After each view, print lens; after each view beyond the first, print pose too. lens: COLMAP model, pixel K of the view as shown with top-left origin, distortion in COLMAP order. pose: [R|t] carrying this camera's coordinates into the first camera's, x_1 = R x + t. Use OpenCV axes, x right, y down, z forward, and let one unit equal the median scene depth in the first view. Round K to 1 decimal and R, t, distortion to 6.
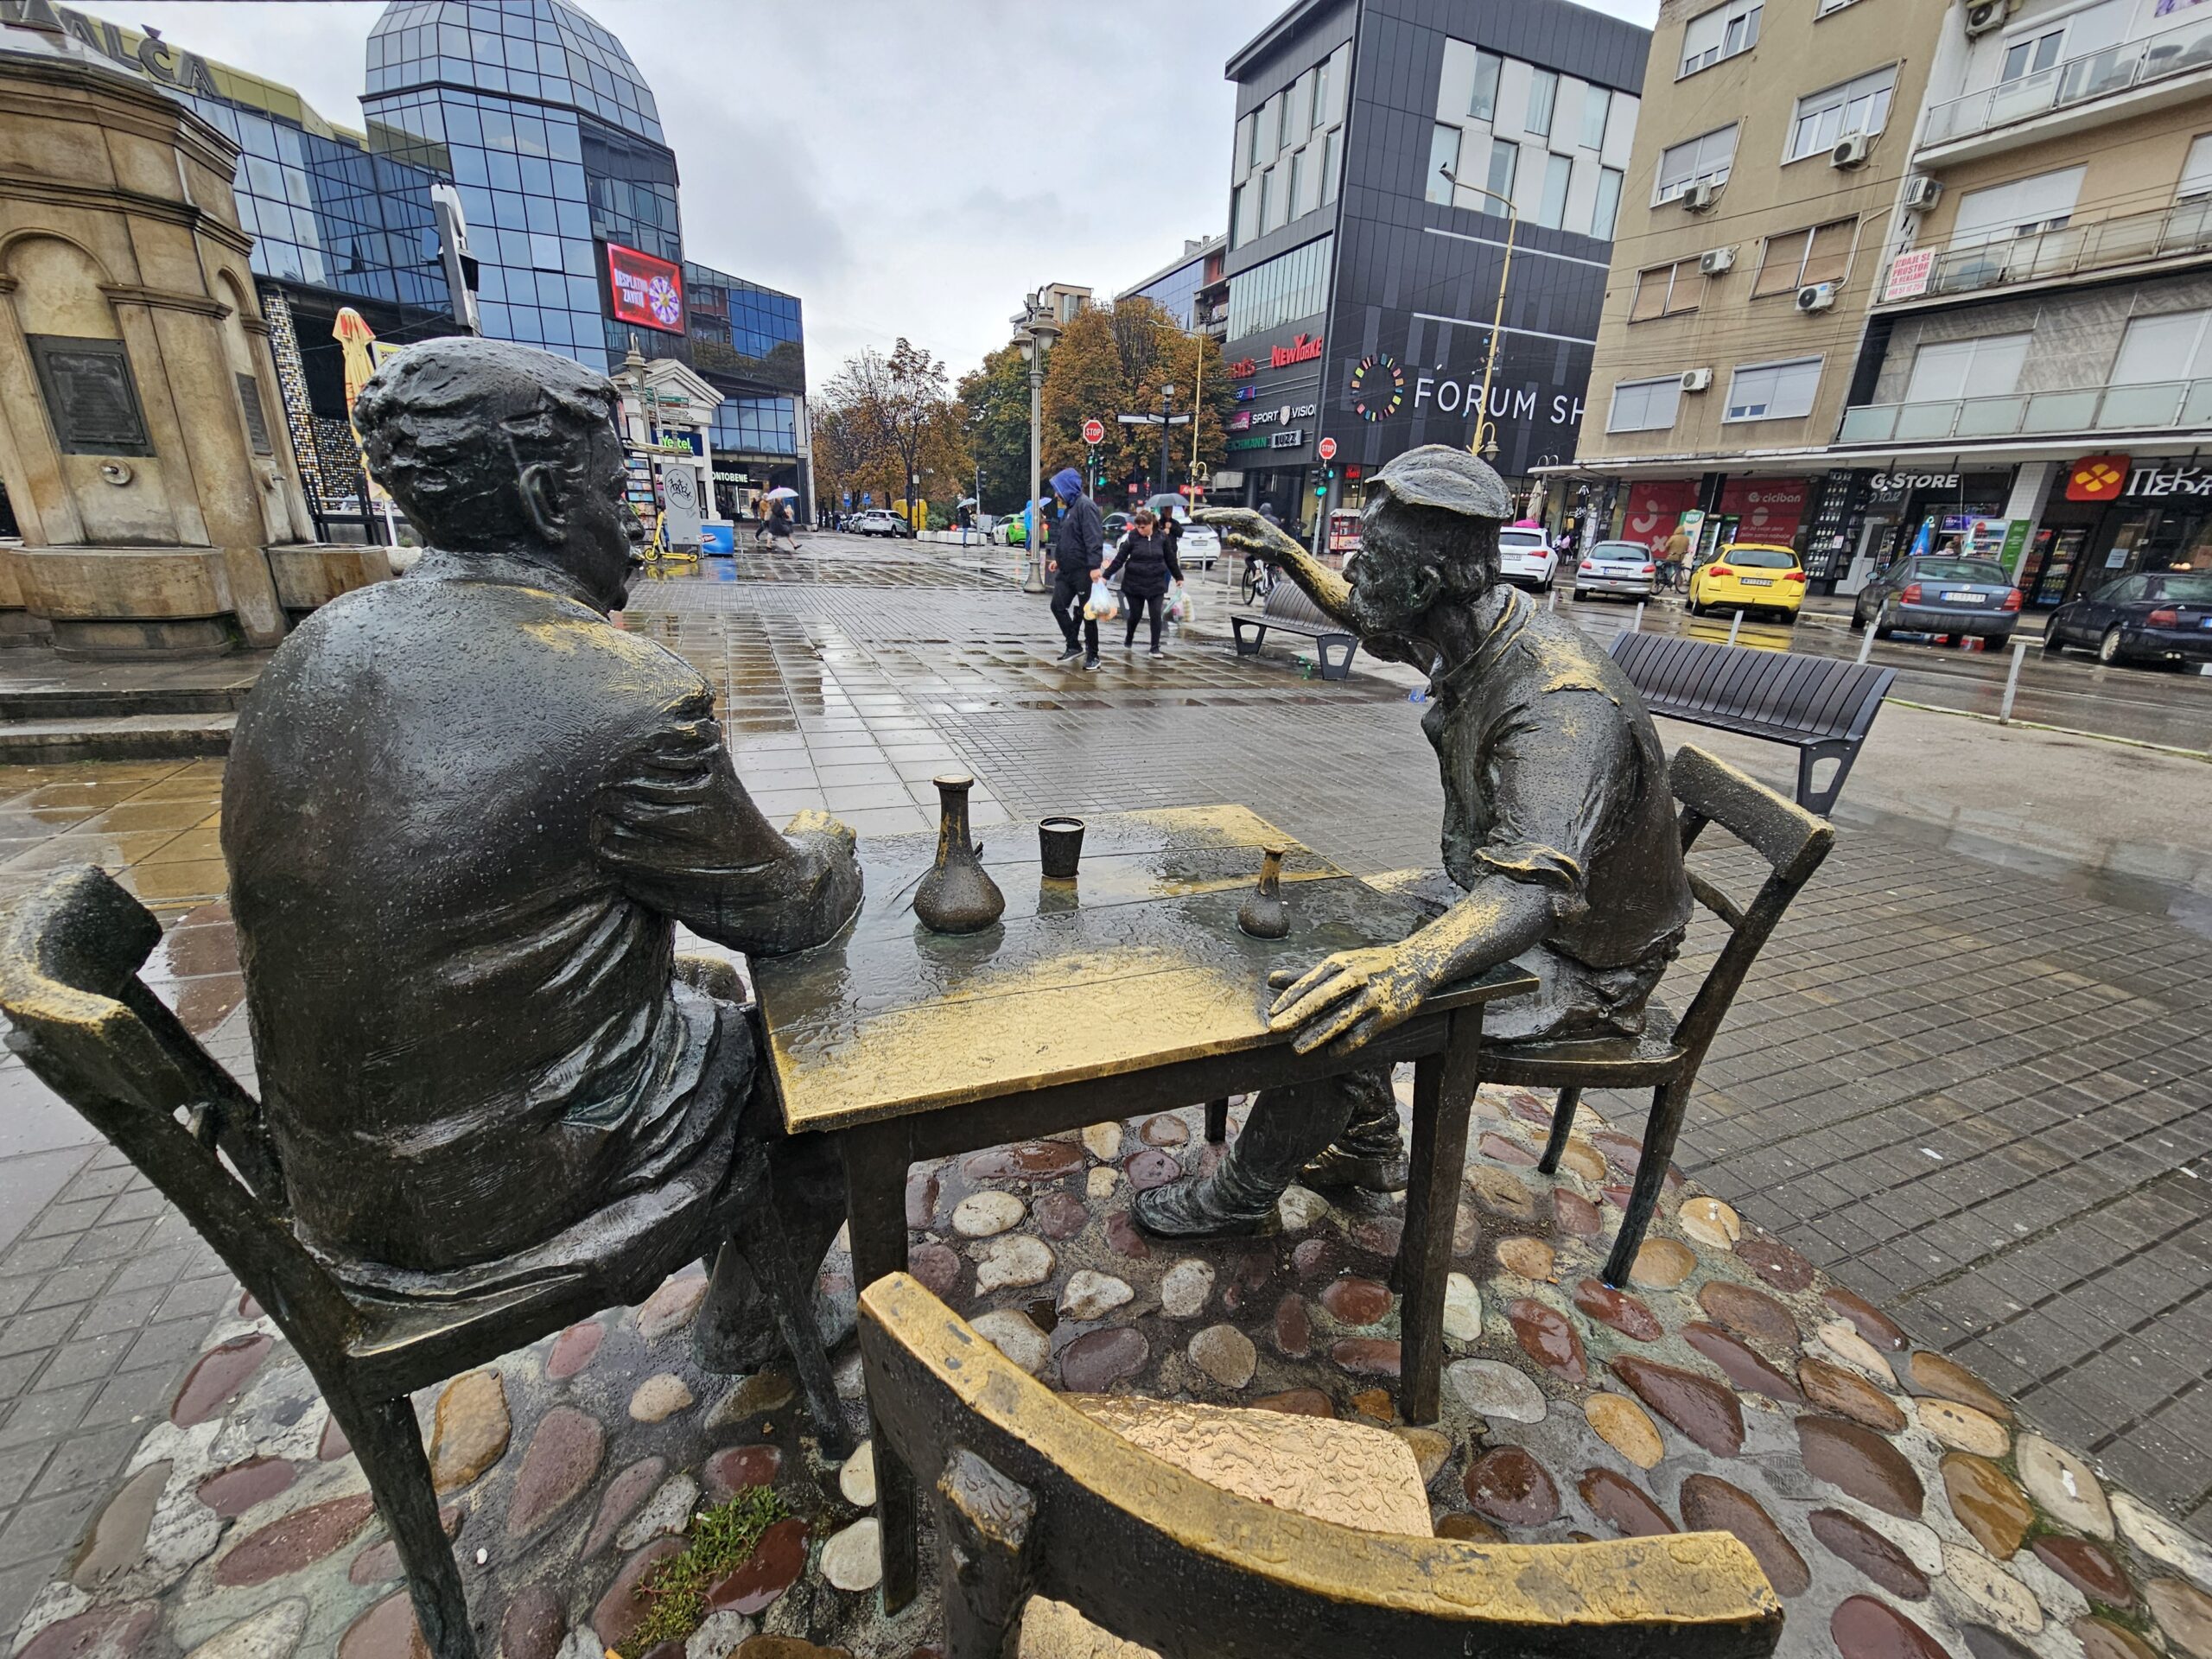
lens RADIAL K [[906.9, 0, 1106.0], [0, 906.9, 829.5], [0, 0, 1]] dist [0.000065, -0.000236]
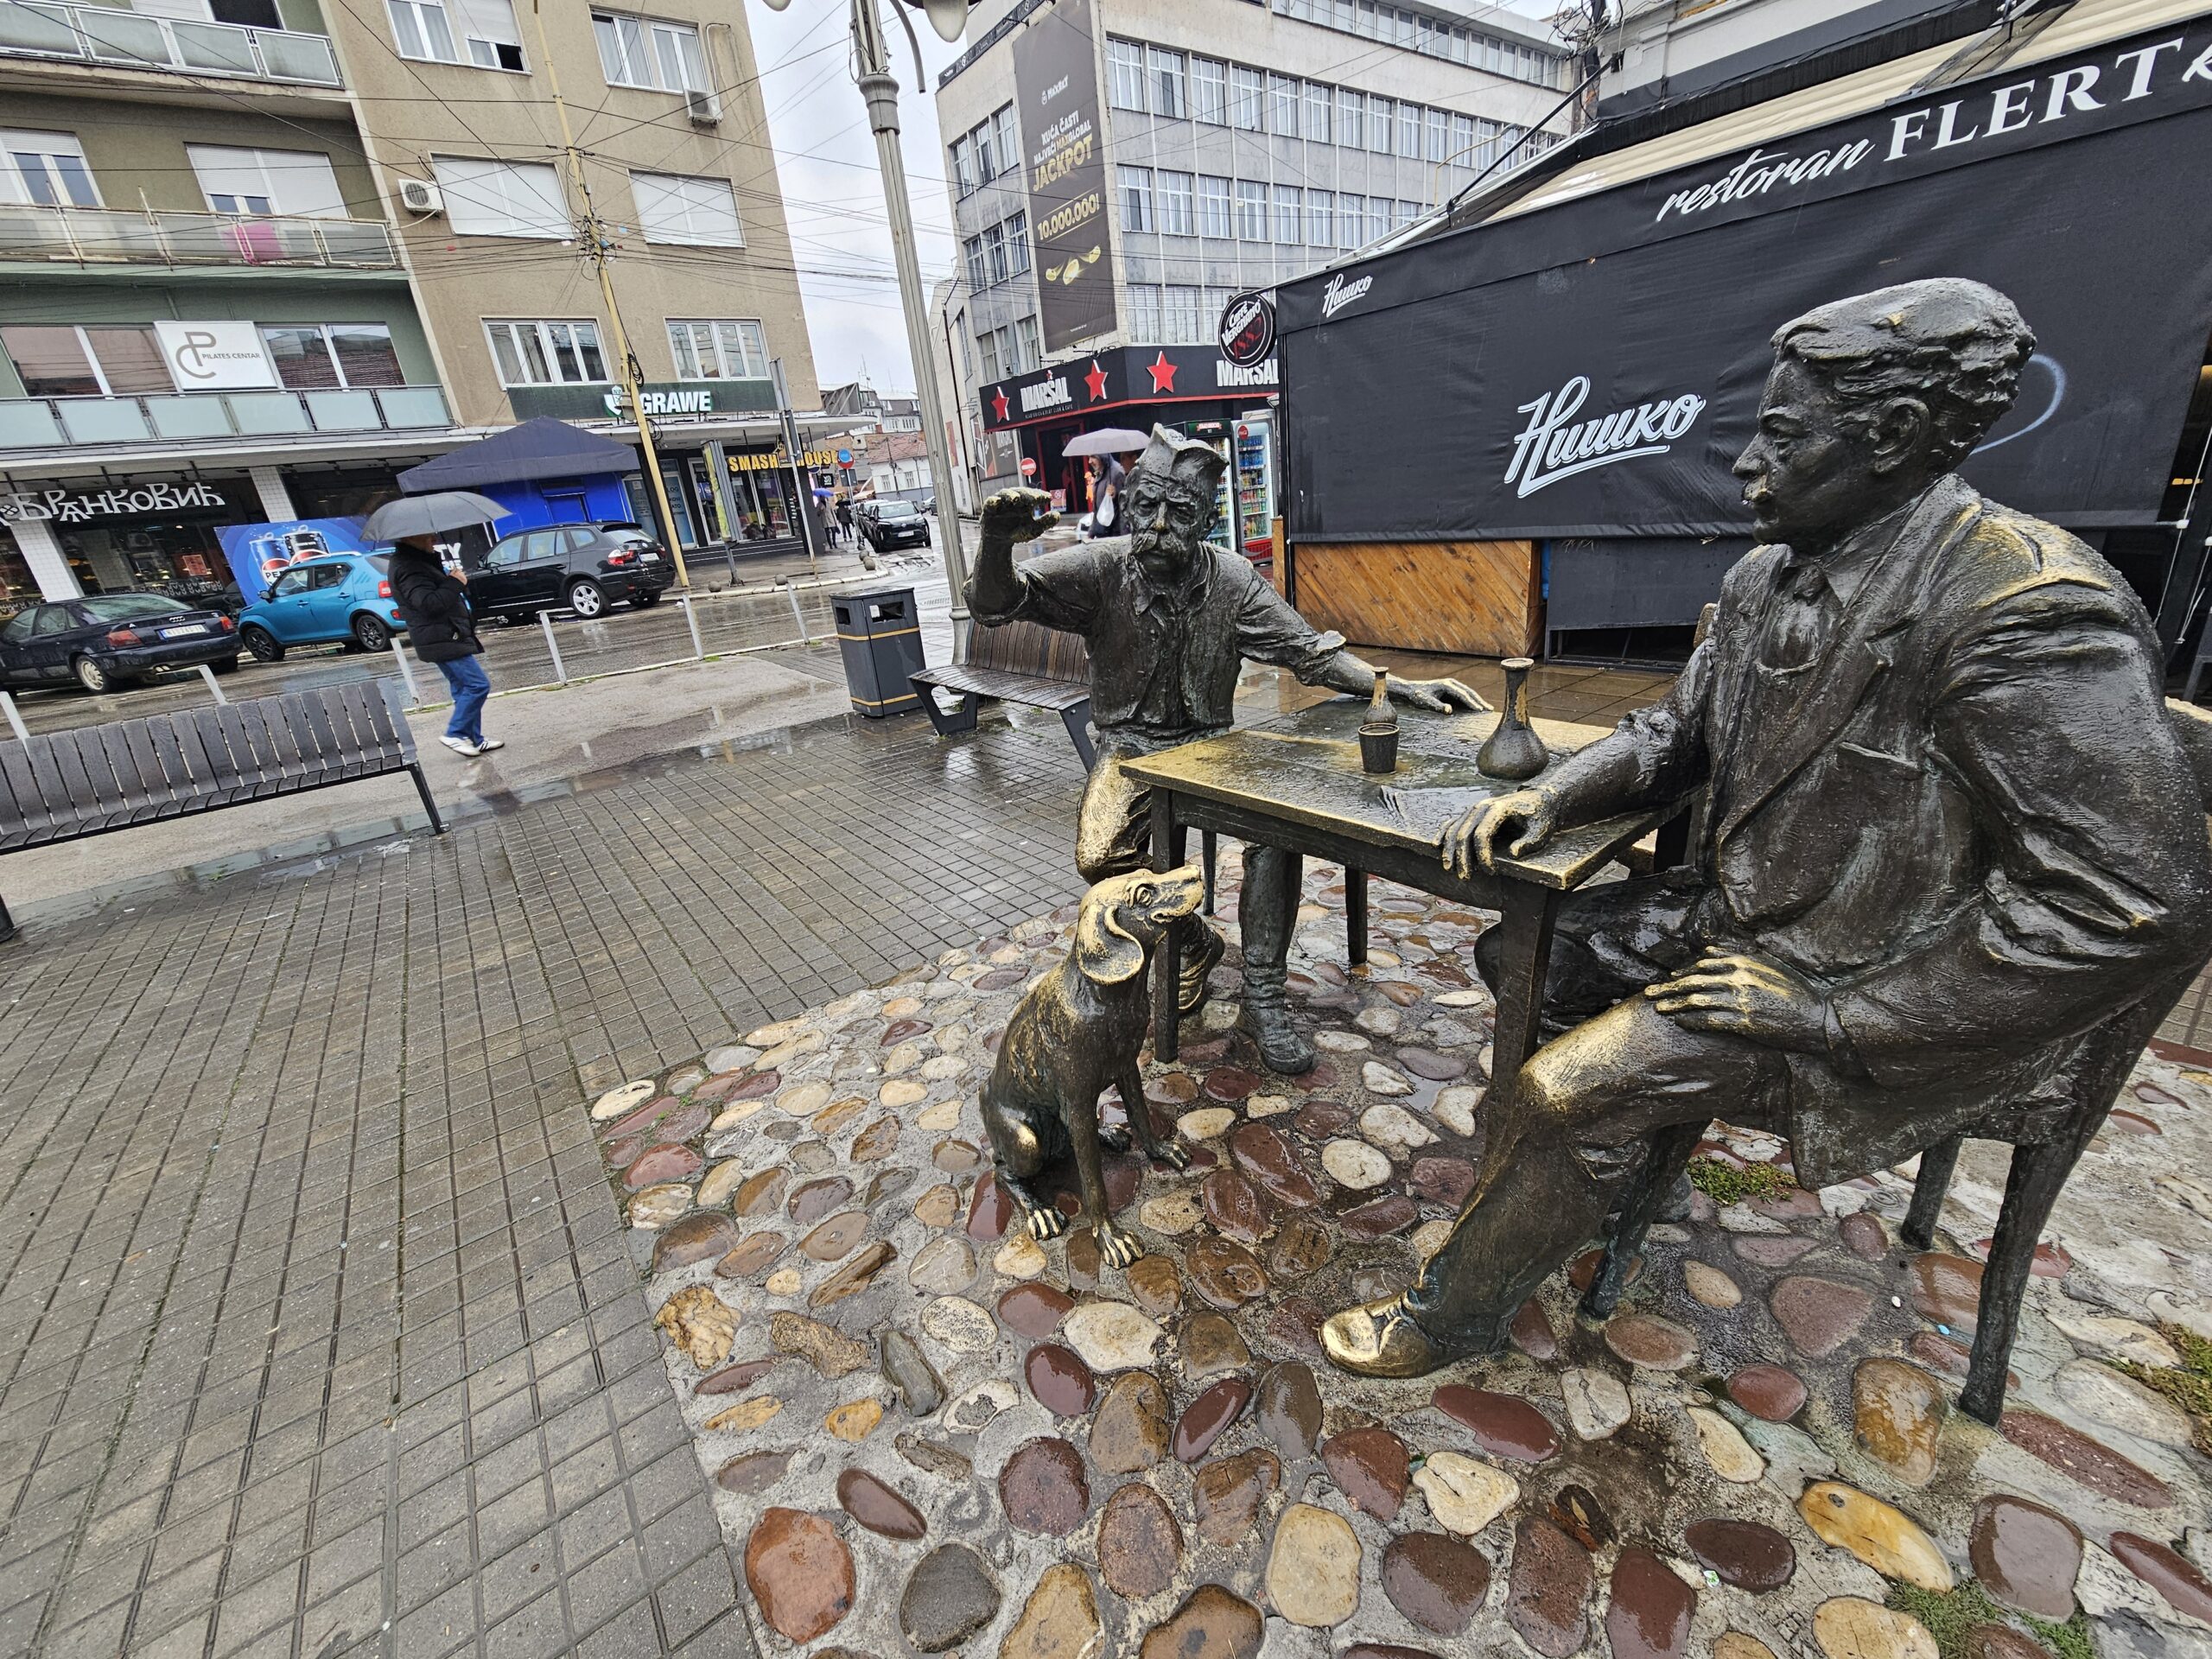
lens RADIAL K [[906.9, 0, 1106.0], [0, 906.9, 829.5], [0, 0, 1]] dist [0.000065, -0.000236]
pose [[-0.257709, -0.360950, 0.896271, -0.546476], [0.392714, 0.808400, 0.438481, -0.290485], [-0.882815, 0.464979, -0.066582, 0.737589]]
